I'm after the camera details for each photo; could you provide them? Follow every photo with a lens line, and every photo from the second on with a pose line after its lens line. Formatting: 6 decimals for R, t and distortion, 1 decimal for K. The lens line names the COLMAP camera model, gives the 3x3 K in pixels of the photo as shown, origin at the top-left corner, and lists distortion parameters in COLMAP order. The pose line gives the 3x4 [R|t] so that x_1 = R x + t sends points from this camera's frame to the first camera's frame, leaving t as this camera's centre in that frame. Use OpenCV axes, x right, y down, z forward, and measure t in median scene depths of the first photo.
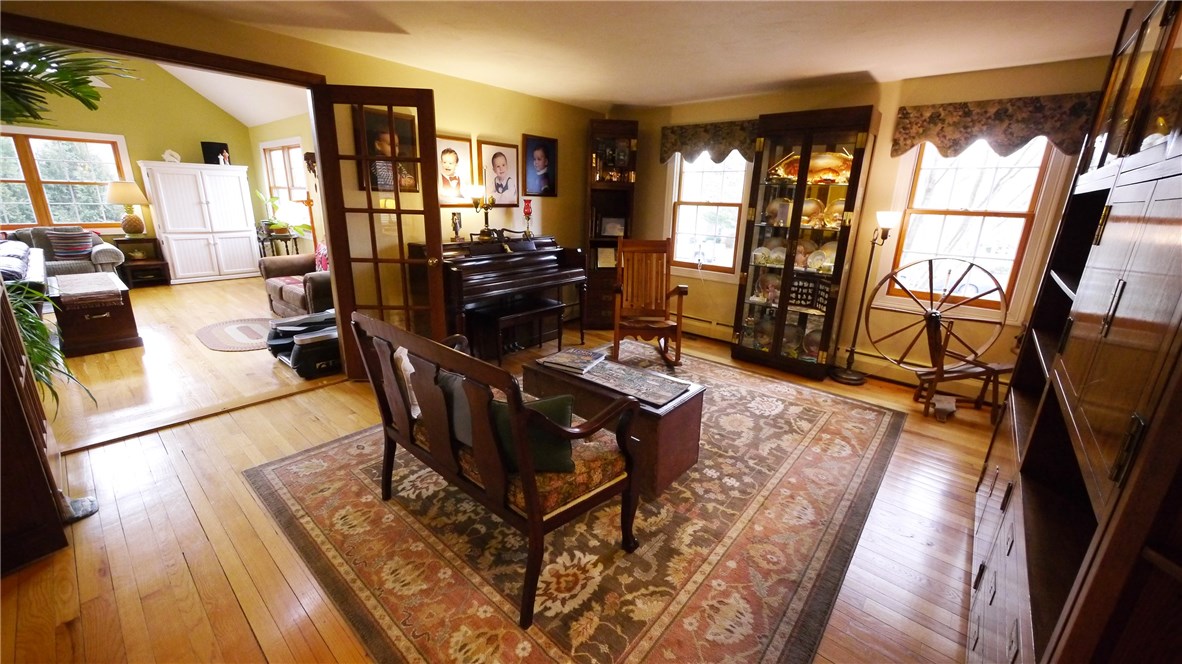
lens RADIAL K [[450.2, 0, 589.5], [0, 450.2, 326.9], [0, 0, 1]] dist [-0.008313, 0.000228]
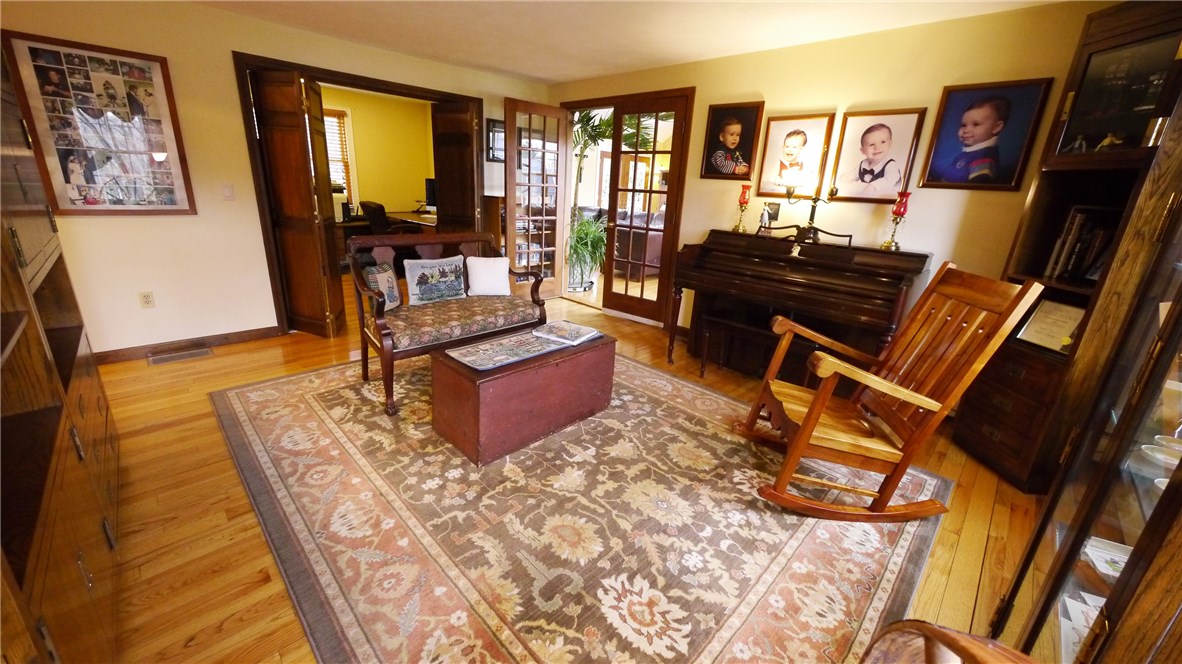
lens RADIAL K [[450.2, 0, 590.2], [0, 450.2, 326.3], [0, 0, 1]] dist [-0.008313, 0.000228]
pose [[-0.071194, 0.268818, -0.960556, 0.777240], [-0.327909, 0.903168, 0.277061, -0.196302], [0.942023, 0.334700, 0.023847, 0.874798]]
